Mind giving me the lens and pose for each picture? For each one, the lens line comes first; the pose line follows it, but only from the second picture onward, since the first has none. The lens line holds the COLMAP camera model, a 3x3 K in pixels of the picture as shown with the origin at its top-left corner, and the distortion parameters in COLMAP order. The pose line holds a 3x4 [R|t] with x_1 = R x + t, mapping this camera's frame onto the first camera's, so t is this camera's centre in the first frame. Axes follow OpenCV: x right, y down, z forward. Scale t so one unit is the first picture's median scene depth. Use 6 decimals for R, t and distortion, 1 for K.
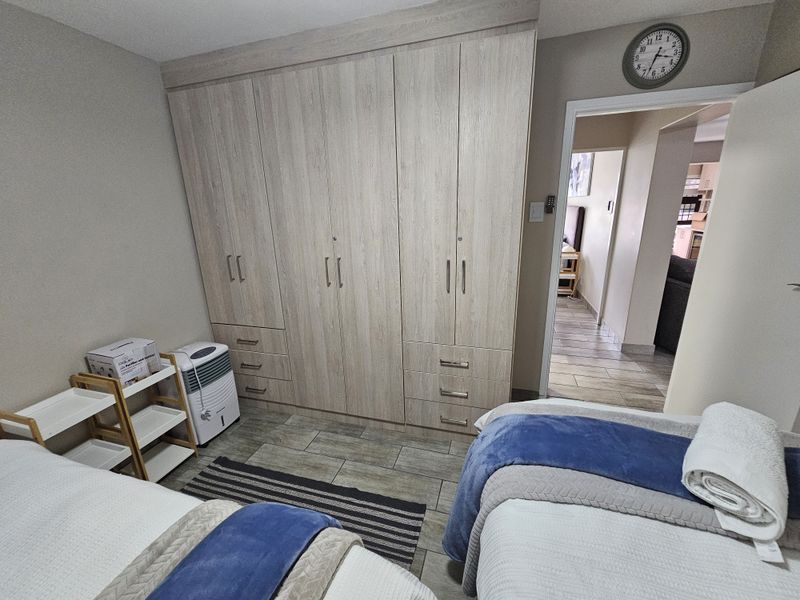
lens RADIAL K [[326.9, 0, 400.0], [0, 326.9, 300.0], [0, 0, 1]] dist [-0.001235, -0.000575]
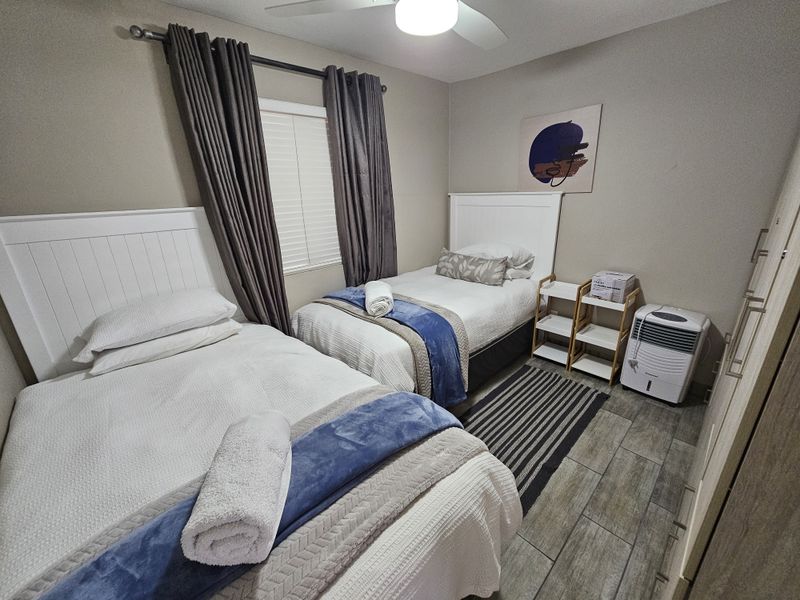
lens RADIAL K [[326.9, 0, 400.0], [0, 326.9, 300.0], [0, 0, 1]] dist [-0.001235, -0.000575]
pose [[-0.485187, 0.336155, -0.807213, 0.606741], [-0.197332, 0.857243, 0.475599, -0.202190], [0.851853, 0.390043, -0.349589, 0.642472]]
